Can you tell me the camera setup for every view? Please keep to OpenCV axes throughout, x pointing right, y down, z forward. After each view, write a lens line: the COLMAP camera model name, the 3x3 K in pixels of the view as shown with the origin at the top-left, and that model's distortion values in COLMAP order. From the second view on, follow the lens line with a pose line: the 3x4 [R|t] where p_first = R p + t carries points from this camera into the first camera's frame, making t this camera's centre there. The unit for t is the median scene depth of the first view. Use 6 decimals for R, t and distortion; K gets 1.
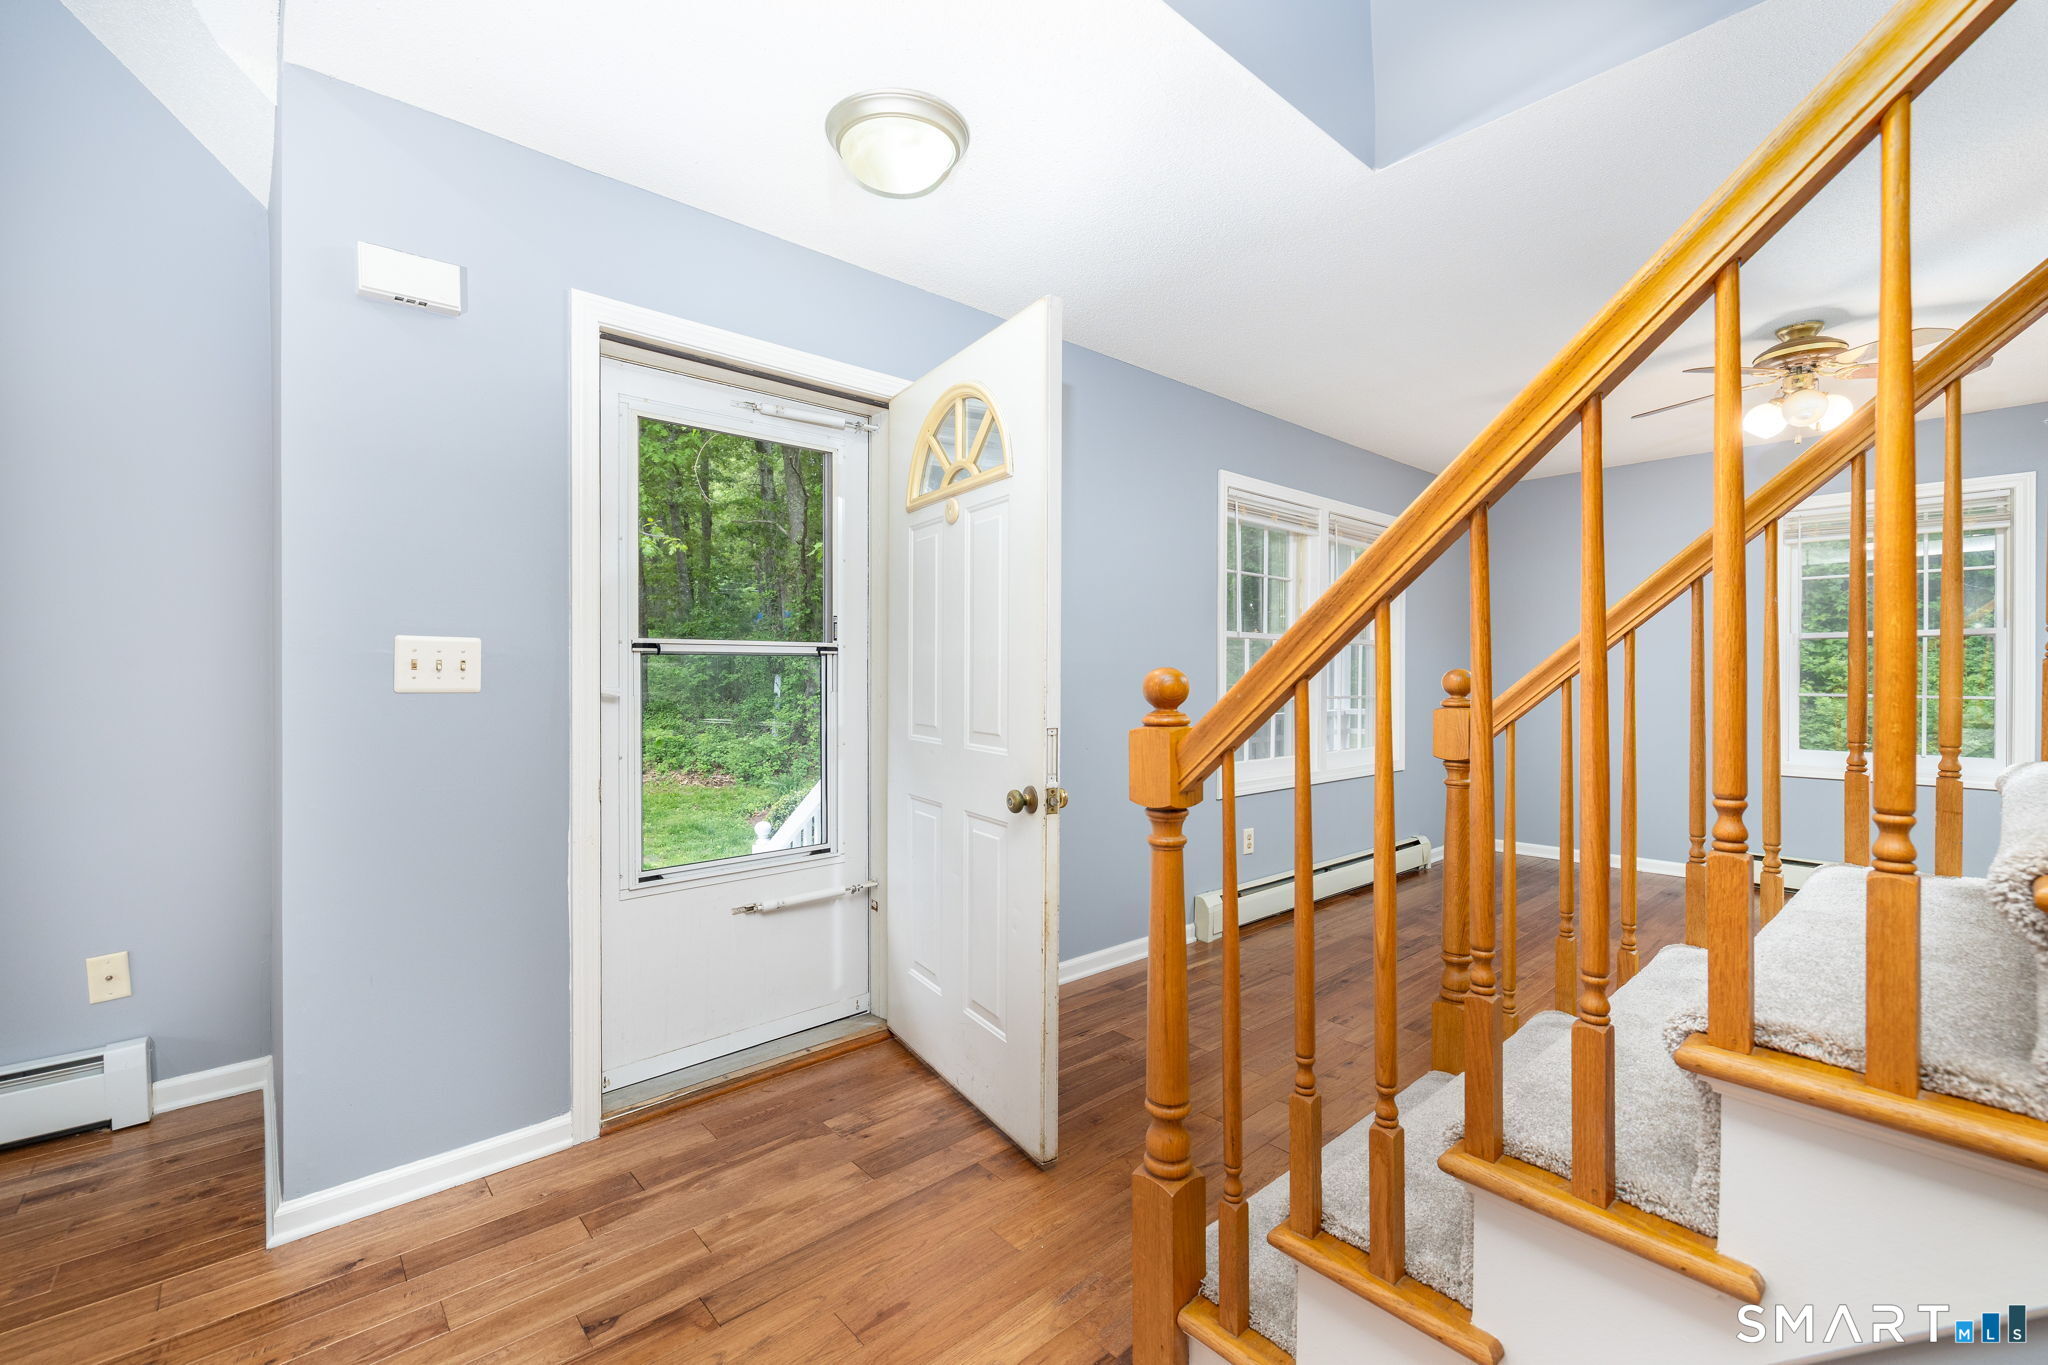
lens RADIAL K [[878.9, 0, 1012.2], [0, 878.9, 678.3], [0, 0, 1]] dist [-0.000332, 0.000010]
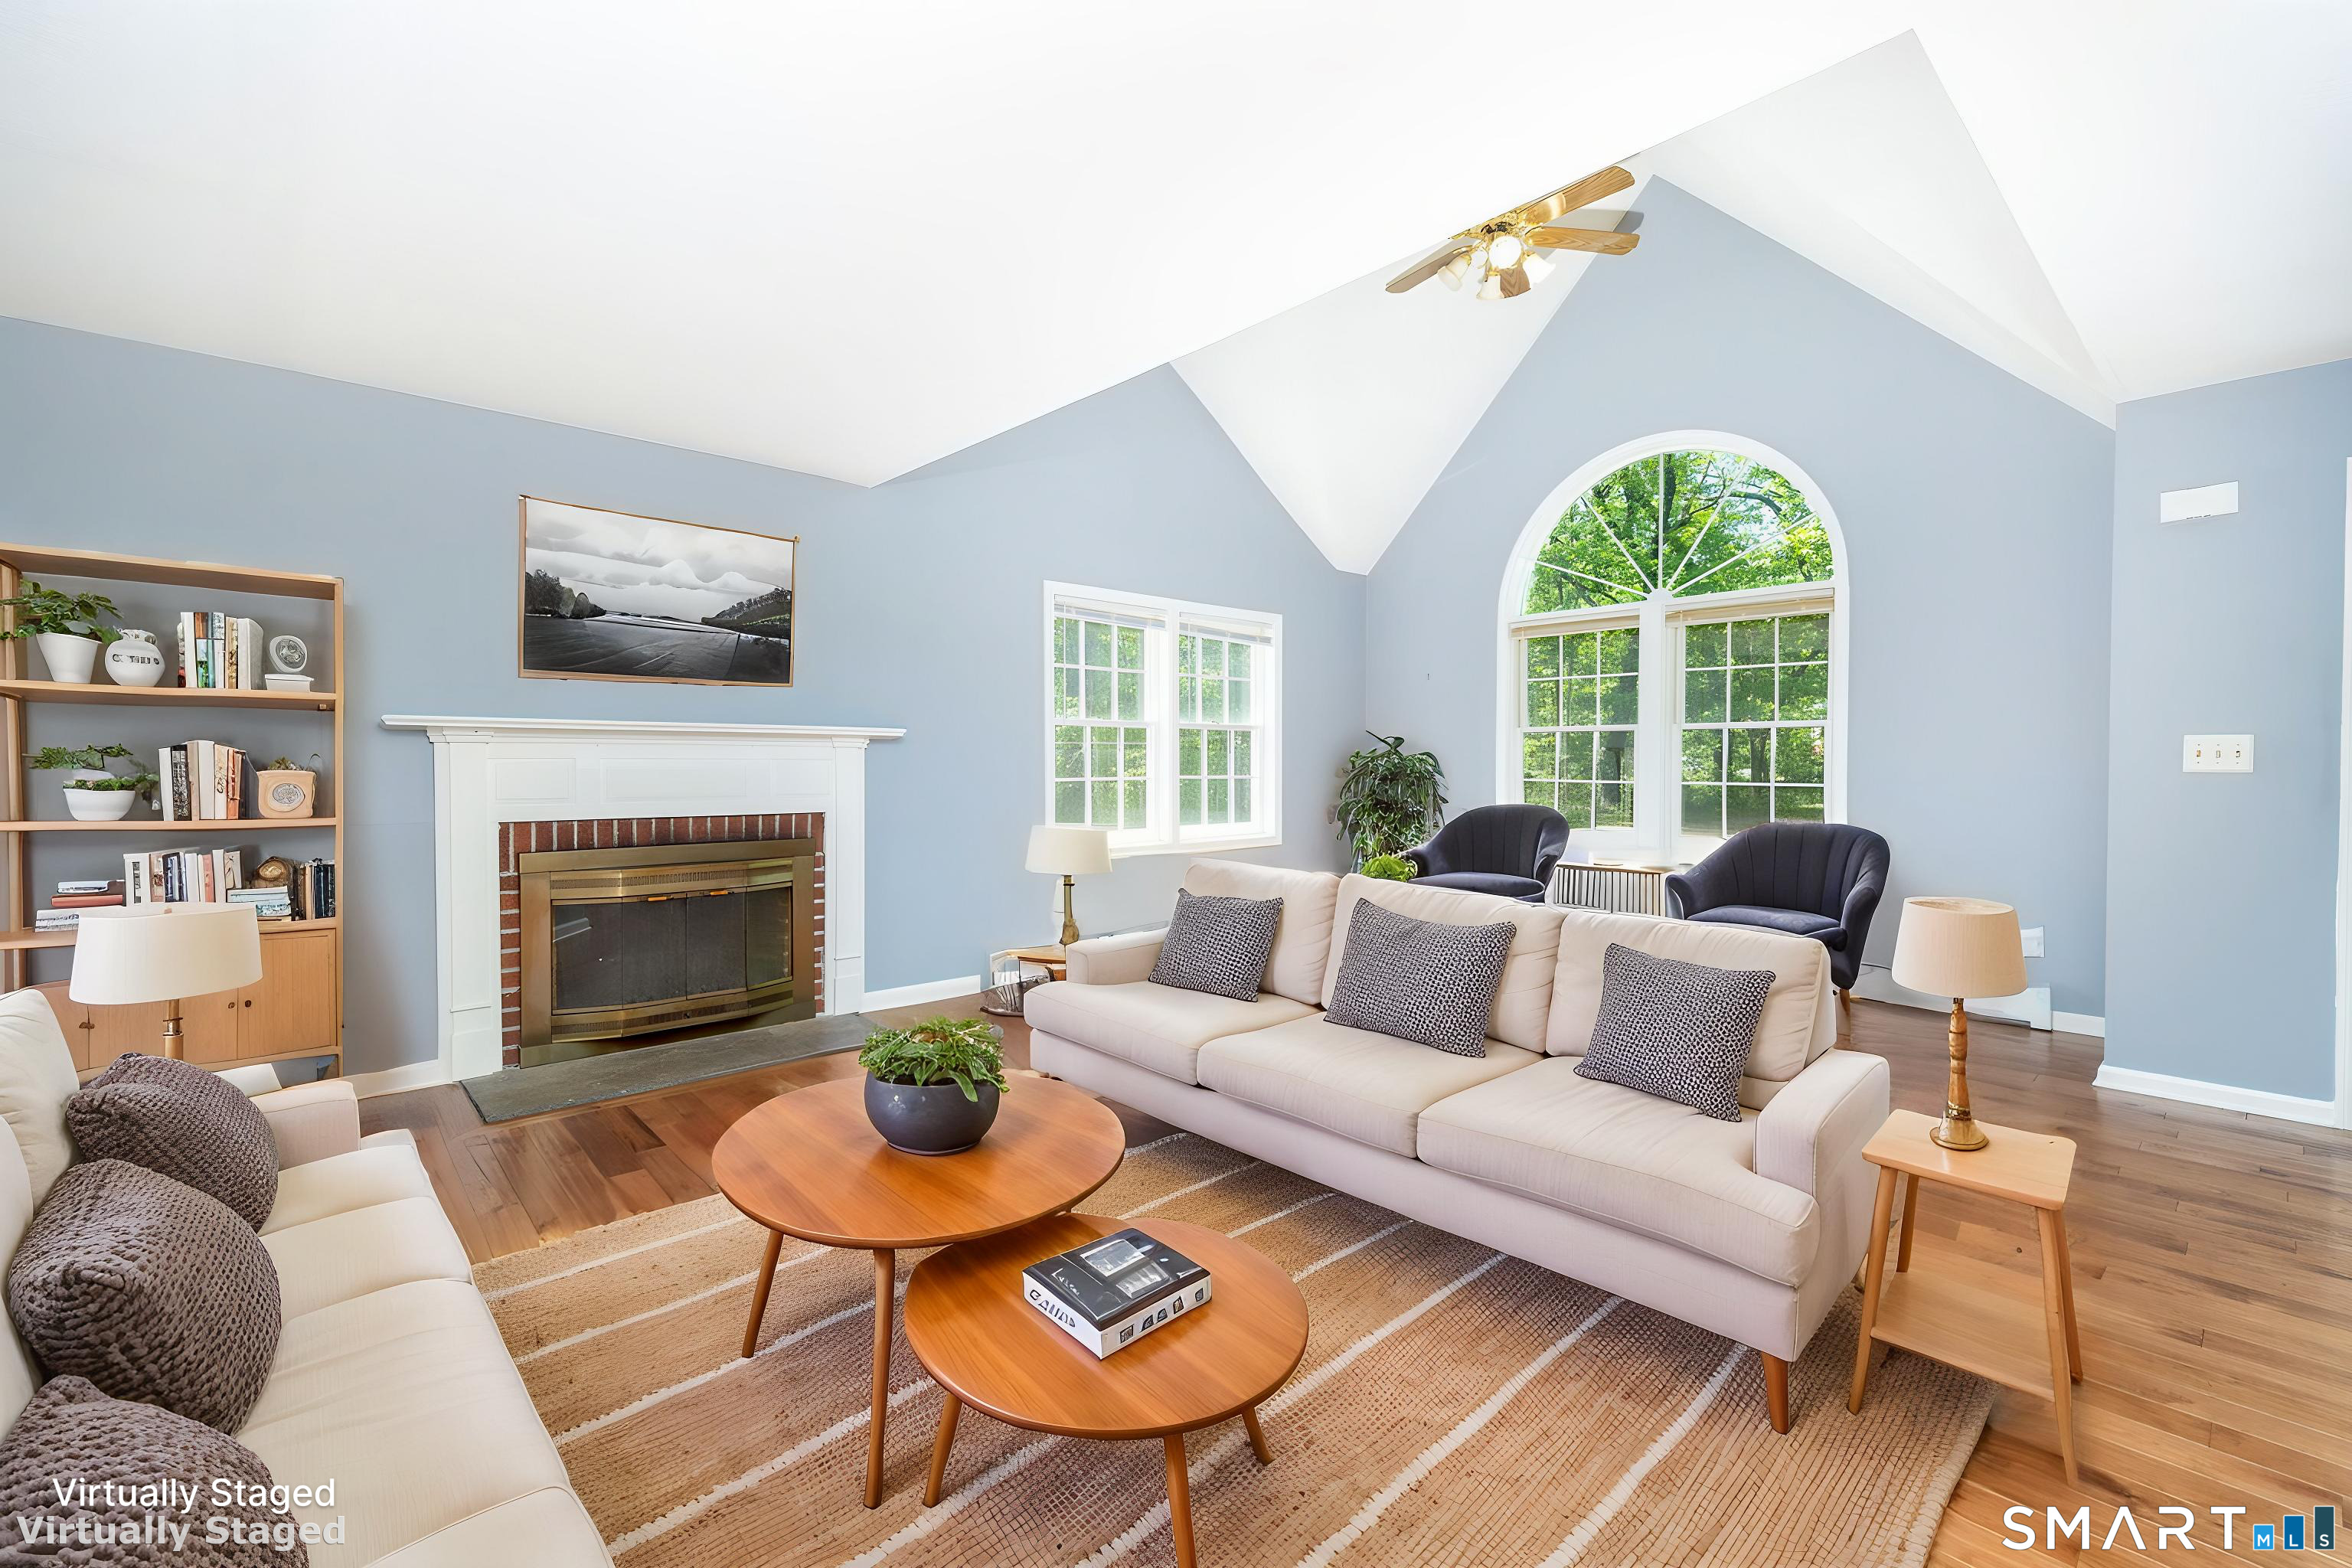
lens RADIAL K [[1009.3, 0, 1175.1], [0, 1009.3, 782.8], [0, 0, 1]] dist [-0.000332, 0.000010]
pose [[0.035348, 0.025405, -0.999052, 1.004553], [-0.012231, 0.999613, 0.024987, 0.012372], [0.999300, 0.011336, 0.035645, -0.835367]]
